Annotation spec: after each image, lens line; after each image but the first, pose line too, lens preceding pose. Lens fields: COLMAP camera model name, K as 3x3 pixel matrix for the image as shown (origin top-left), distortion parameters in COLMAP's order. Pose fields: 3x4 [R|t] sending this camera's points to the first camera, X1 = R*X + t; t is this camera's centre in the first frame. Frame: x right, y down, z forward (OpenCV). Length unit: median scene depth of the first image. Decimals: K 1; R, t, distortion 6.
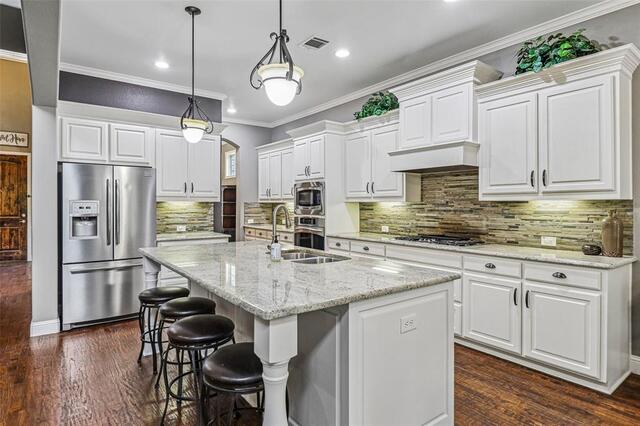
lens RADIAL K [[355.4, 0, 316.1], [0, 355.4, 207.3], [0, 0, 1]] dist [-0.005972, -0.004325]
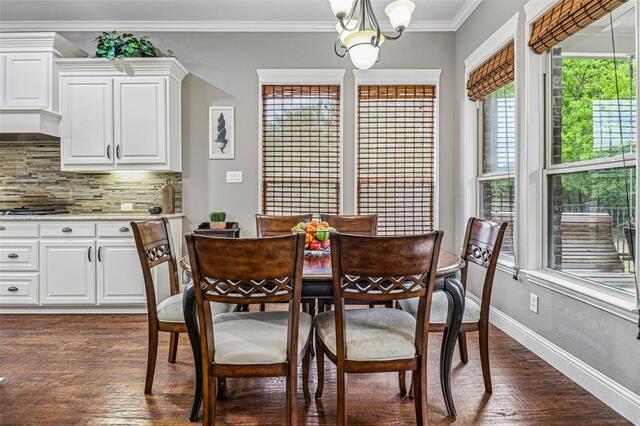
lens RADIAL K [[355.4, 0, 316.4], [0, 355.4, 200.0], [0, 0, 1]] dist [-0.005972, -0.004325]
pose [[0.586322, -0.011615, 0.809995, 0.061273], [0.010749, 0.999921, 0.006558, 0.065223], [-0.810007, 0.004861, 0.586401, -0.191476]]
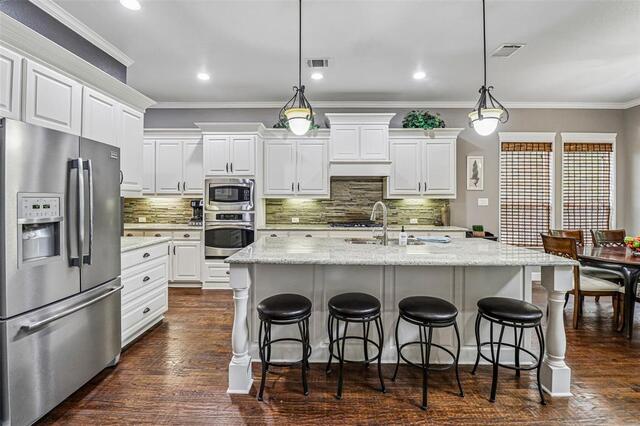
lens RADIAL K [[295.5, 0, 314.9], [0, 295.5, 201.8], [0, 0, 1]] dist [-0.013131, -0.006892]
pose [[0.618364, -0.002380, 0.785888, -0.783288], [0.003001, 0.999995, 0.000667, -0.005296], [-0.785886, 0.001946, 0.618369, 0.415027]]
